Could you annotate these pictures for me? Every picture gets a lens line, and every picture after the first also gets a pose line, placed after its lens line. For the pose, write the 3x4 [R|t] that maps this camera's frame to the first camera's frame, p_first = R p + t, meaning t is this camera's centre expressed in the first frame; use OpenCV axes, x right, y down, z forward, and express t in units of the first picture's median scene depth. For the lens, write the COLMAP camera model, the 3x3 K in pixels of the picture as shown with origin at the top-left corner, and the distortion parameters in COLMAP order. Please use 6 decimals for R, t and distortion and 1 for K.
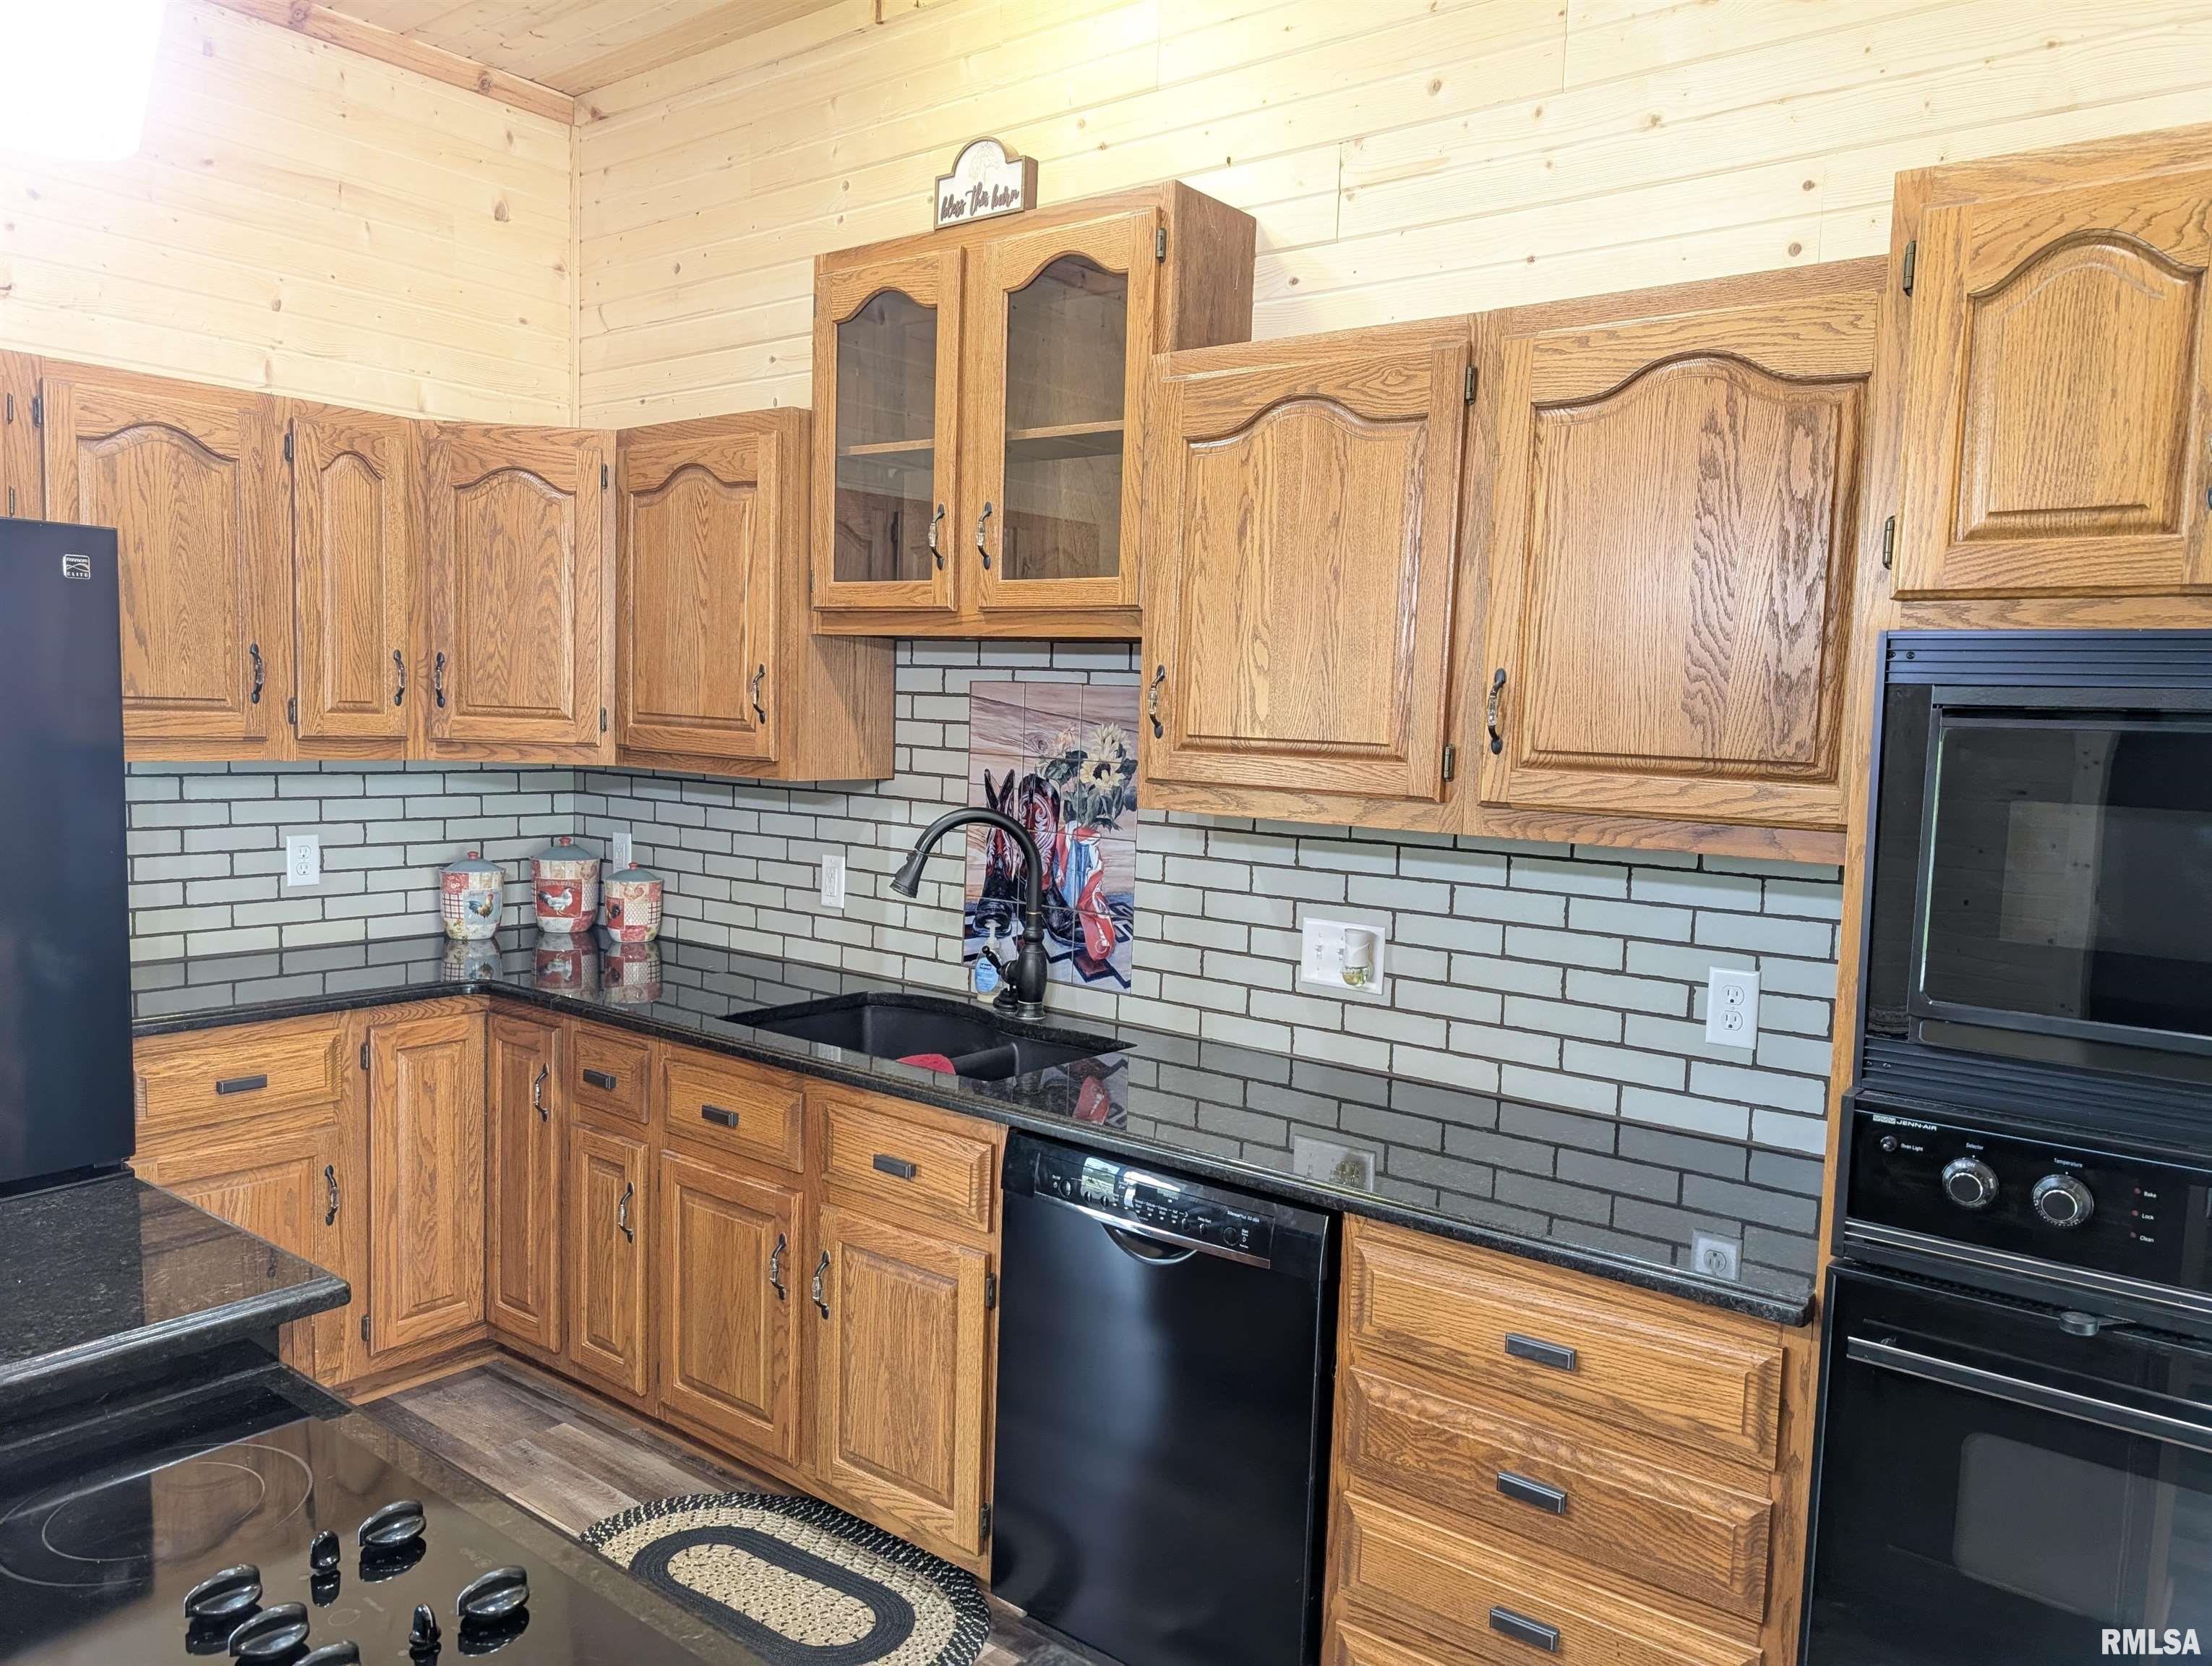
lens RADIAL K [[1597.7, 0, 1113.0], [0, 1597.7, 840.2], [0, 0, 1]] dist [0.036266, -0.035784]
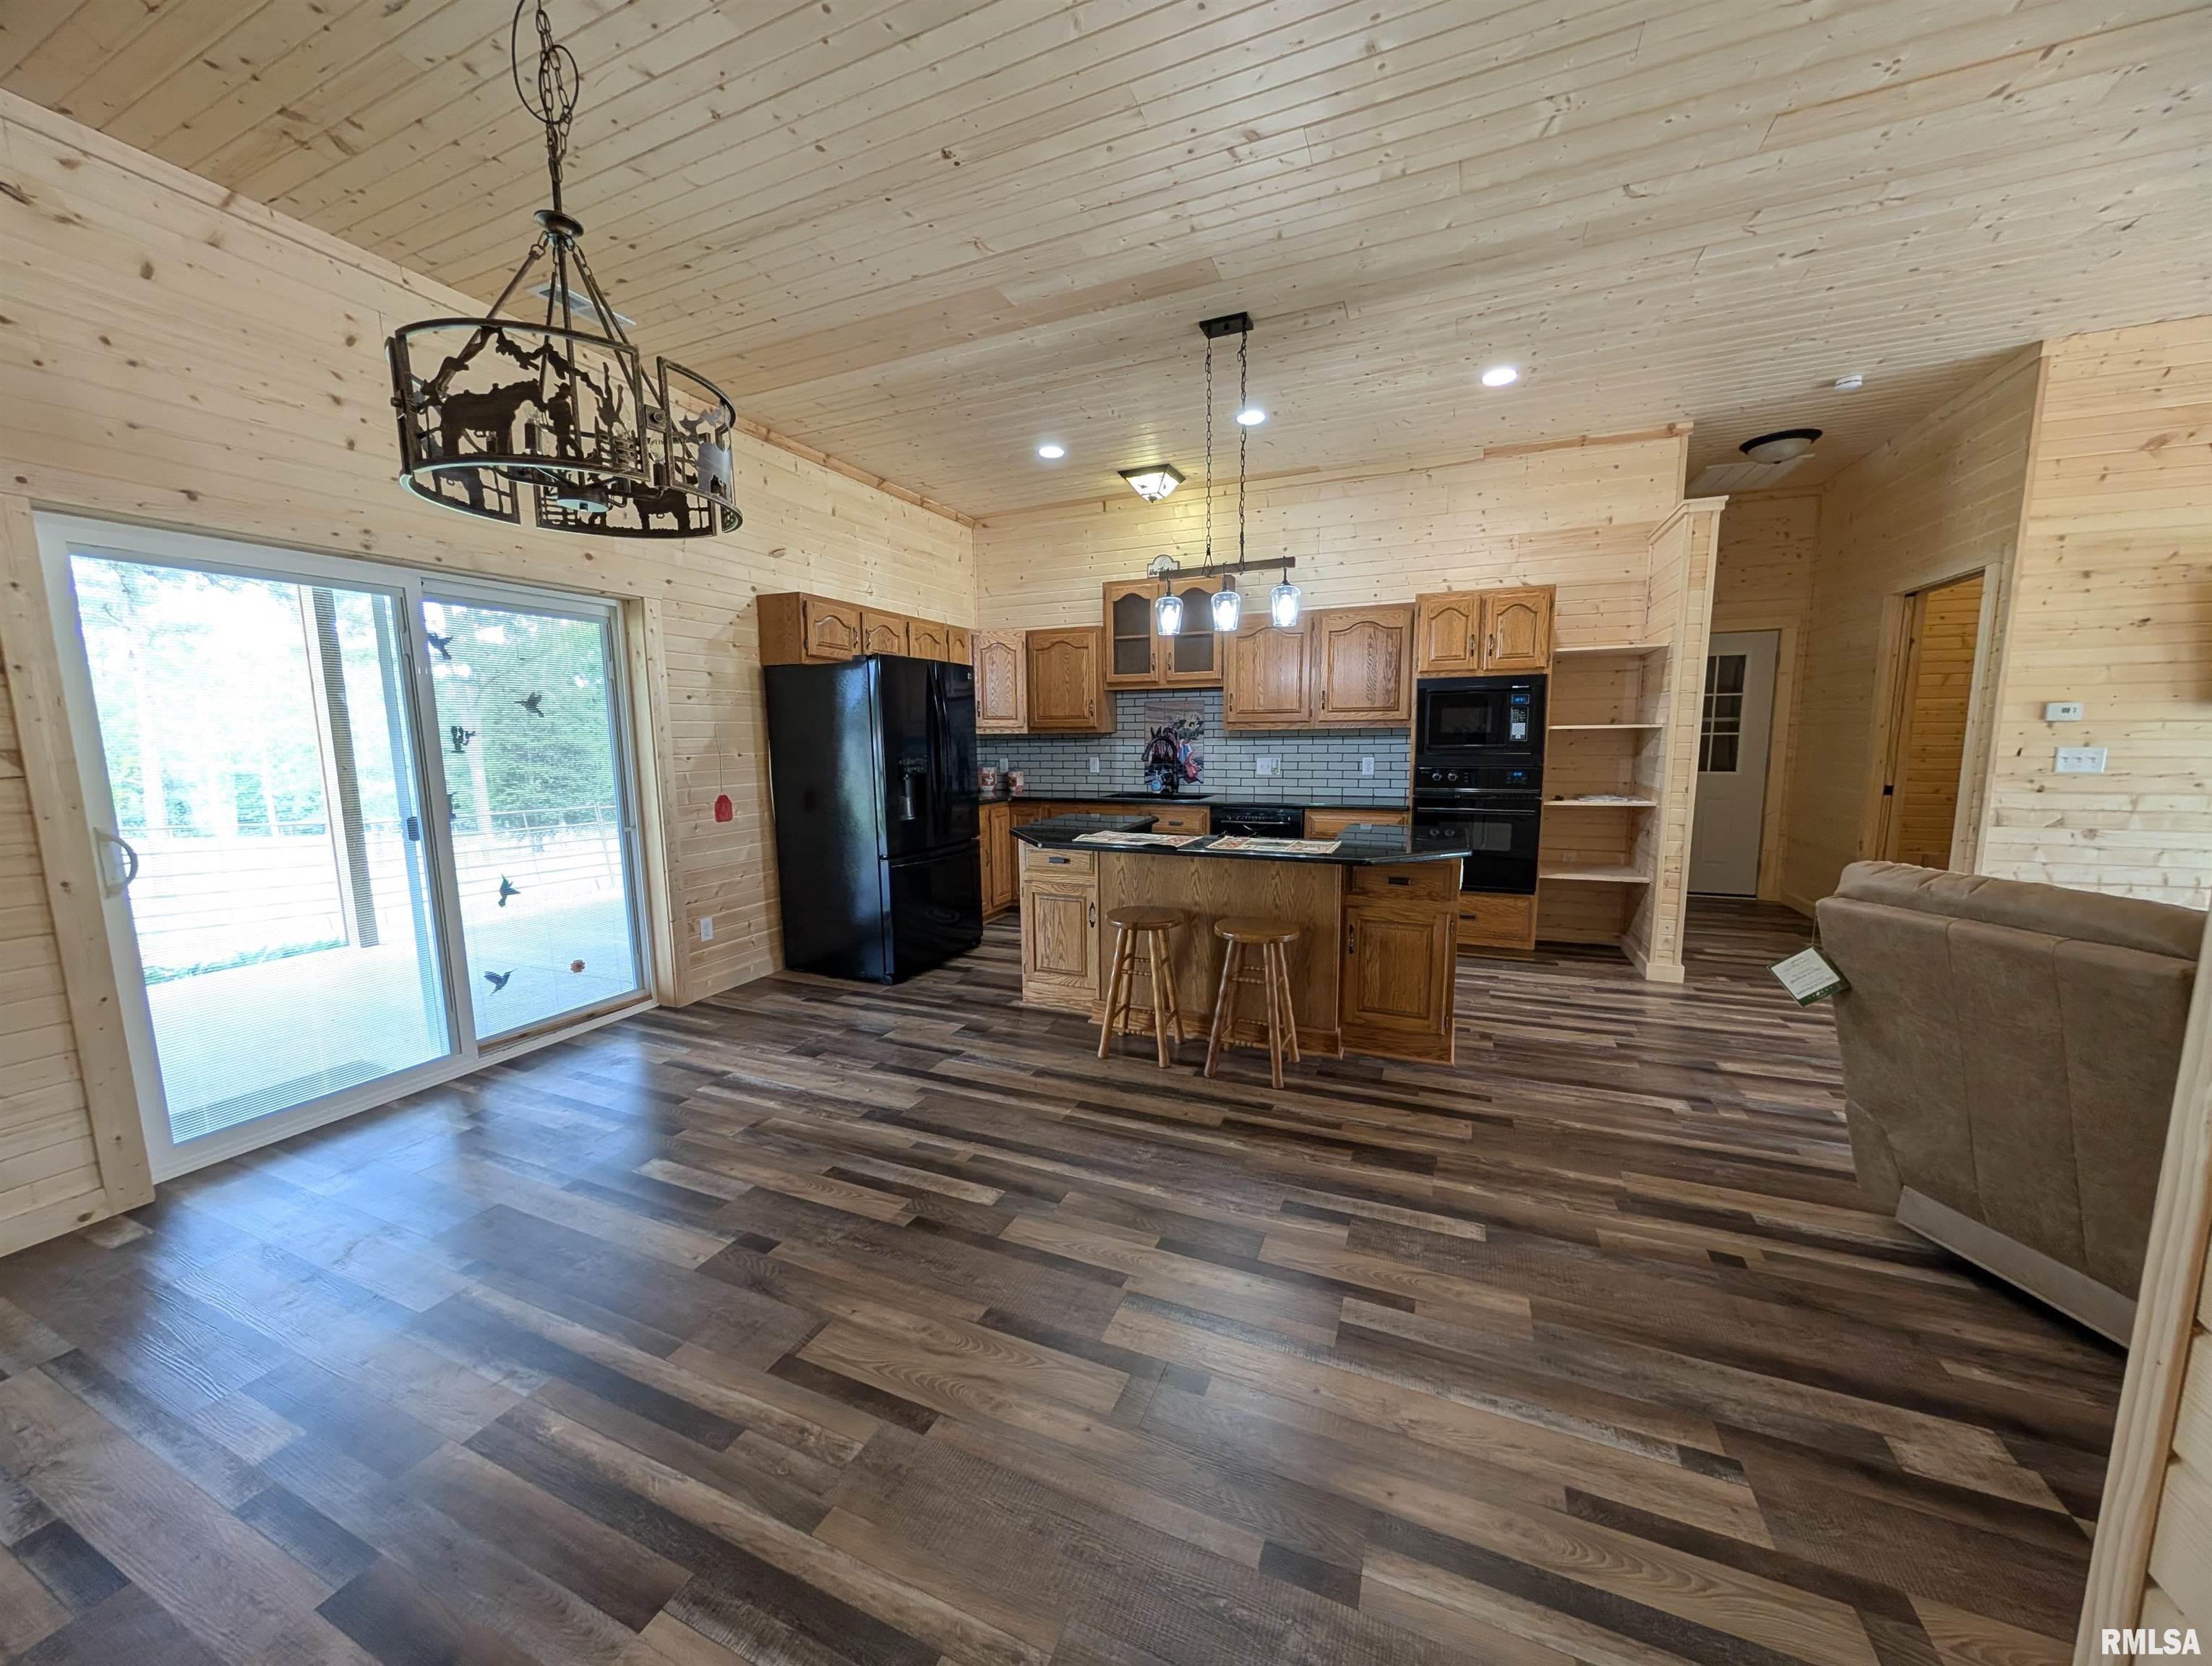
lens RADIAL K [[808.4, 0, 1102.8], [0, 808.4, 839.4], [0, 0, 1]] dist [-0.002902, 0.000794]
pose [[0.965040, -0.076098, 0.250811, -0.695950], [0.064803, 0.996490, 0.053002, 0.108267], [-0.253964, -0.034896, 0.966584, -0.759039]]
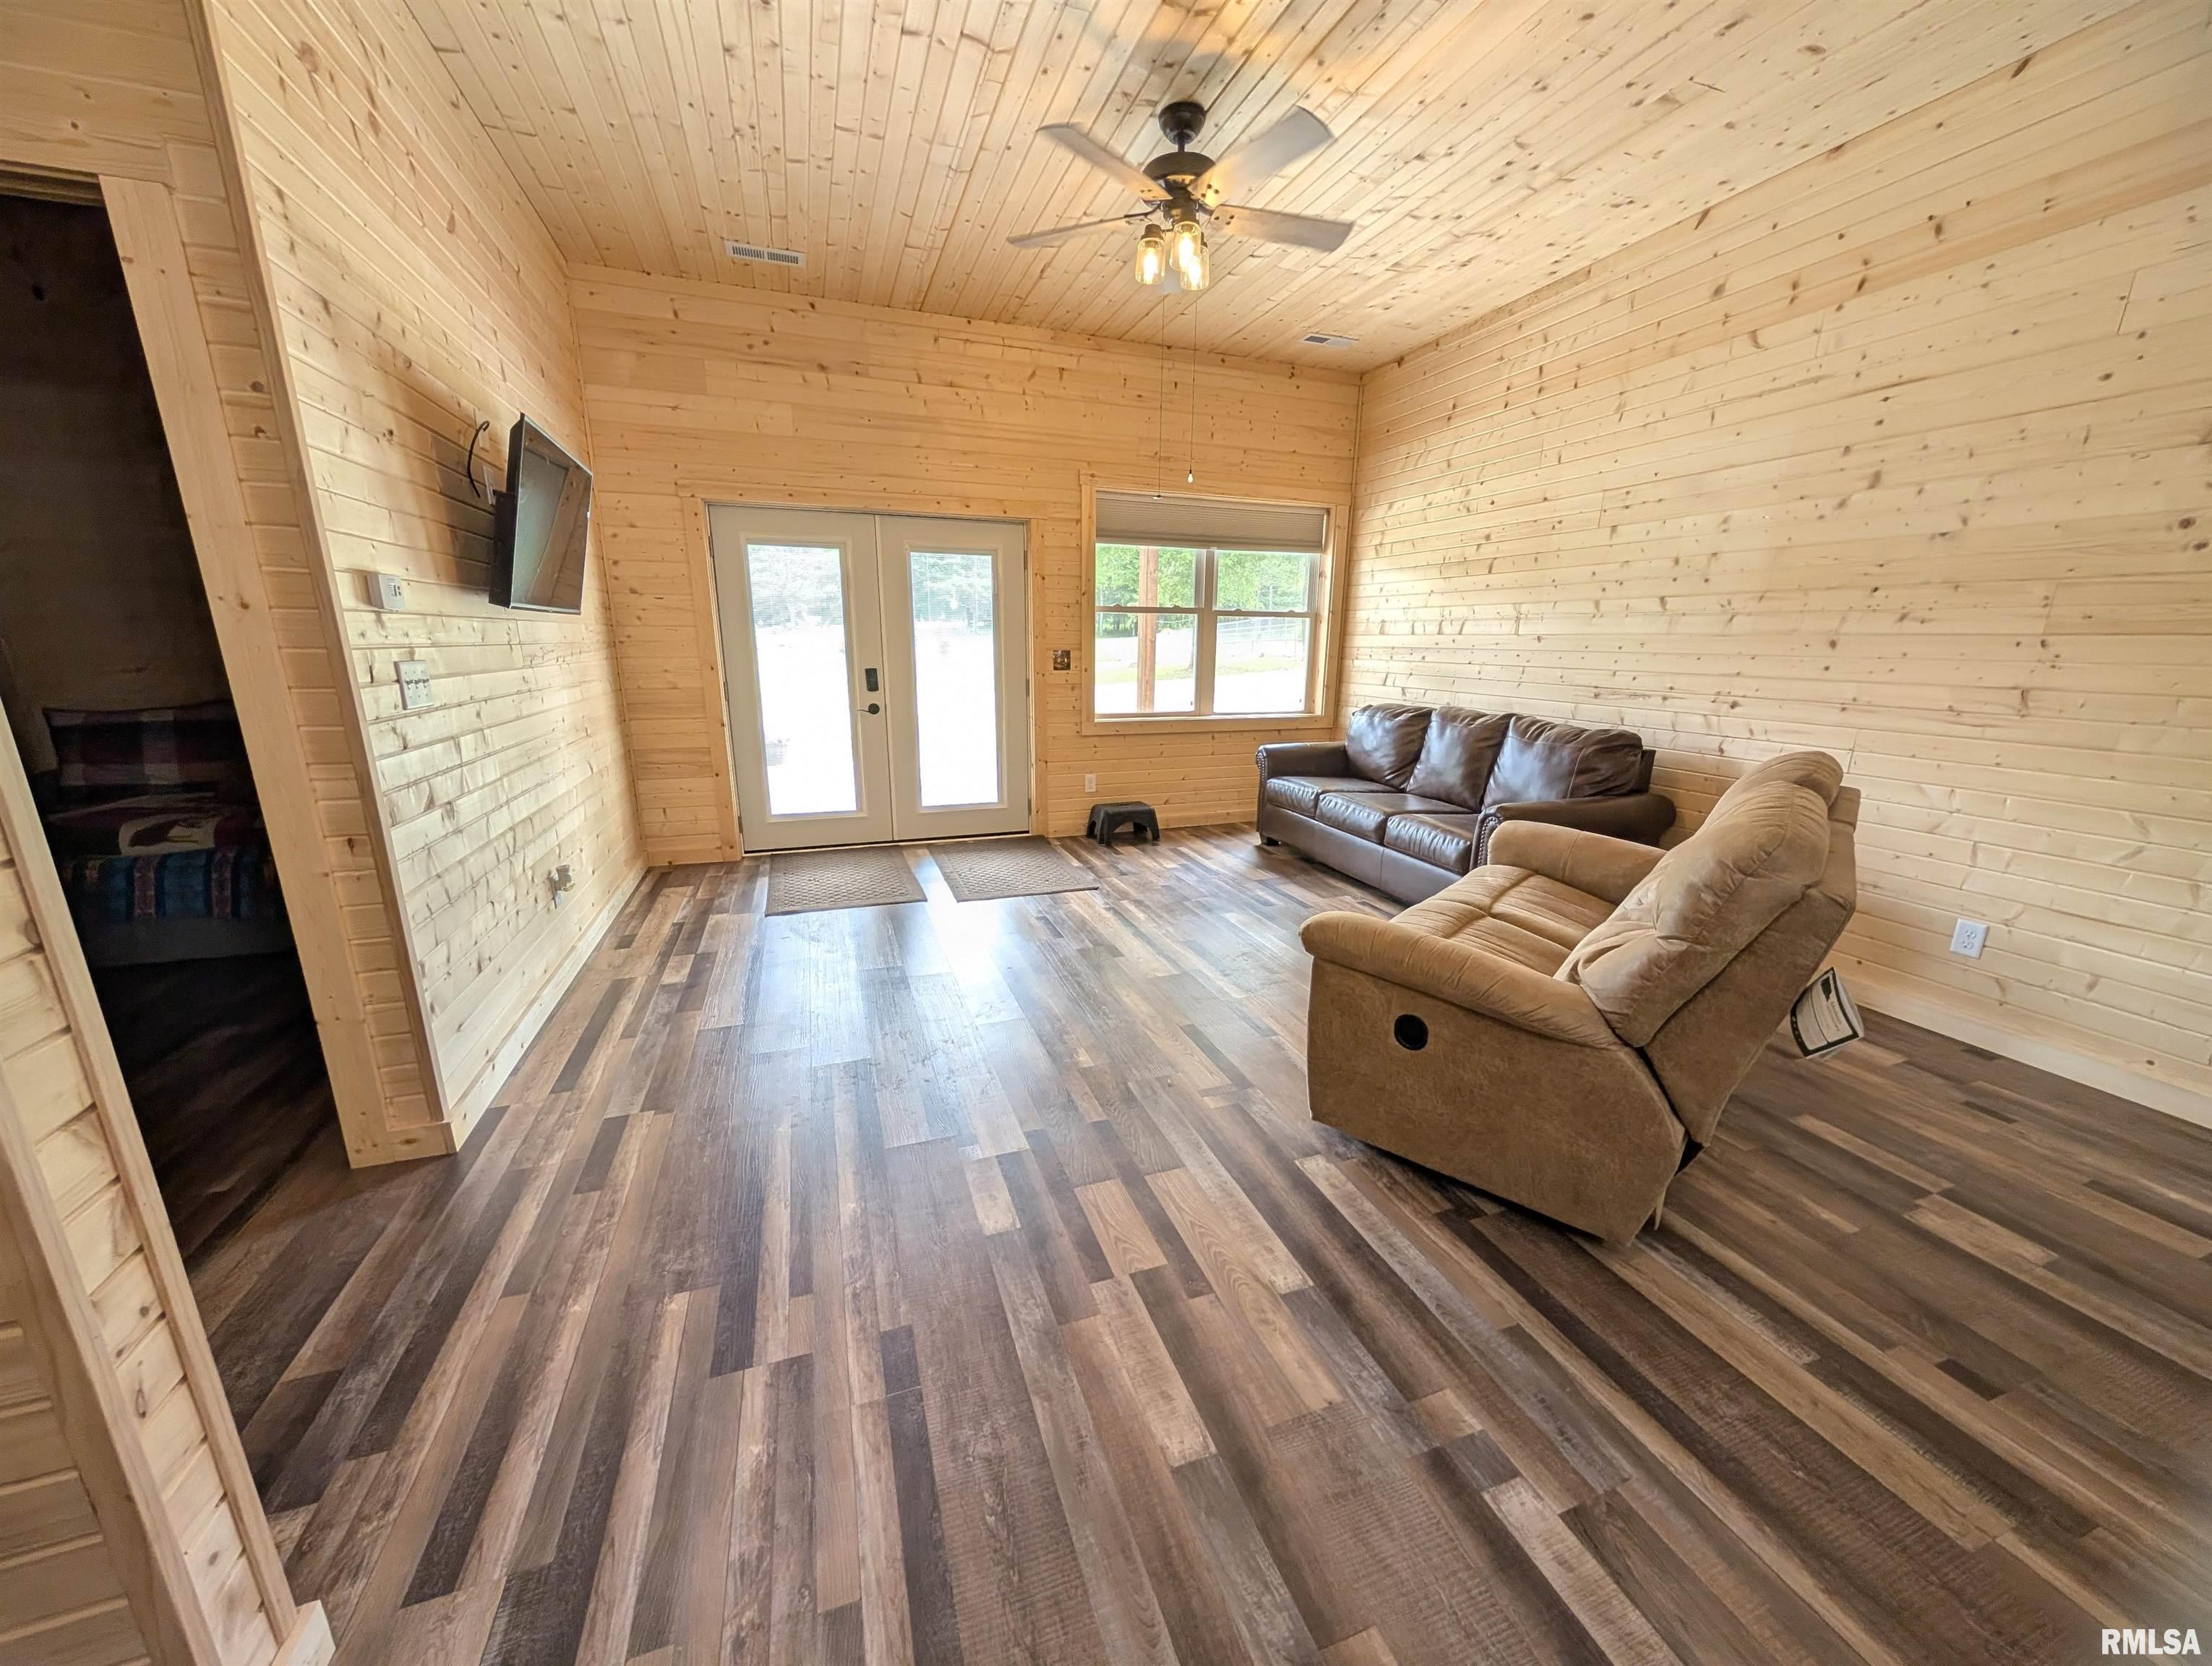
lens RADIAL K [[808.4, 0, 1104.9], [0, 808.4, 840.4], [0, 0, 1]] dist [-0.002902, 0.000794]
pose [[-0.845340, -0.168641, 0.506914, 0.178097], [0.011996, 0.942637, 0.333604, 0.055452], [-0.534095, 0.288090, -0.794825, 0.292371]]
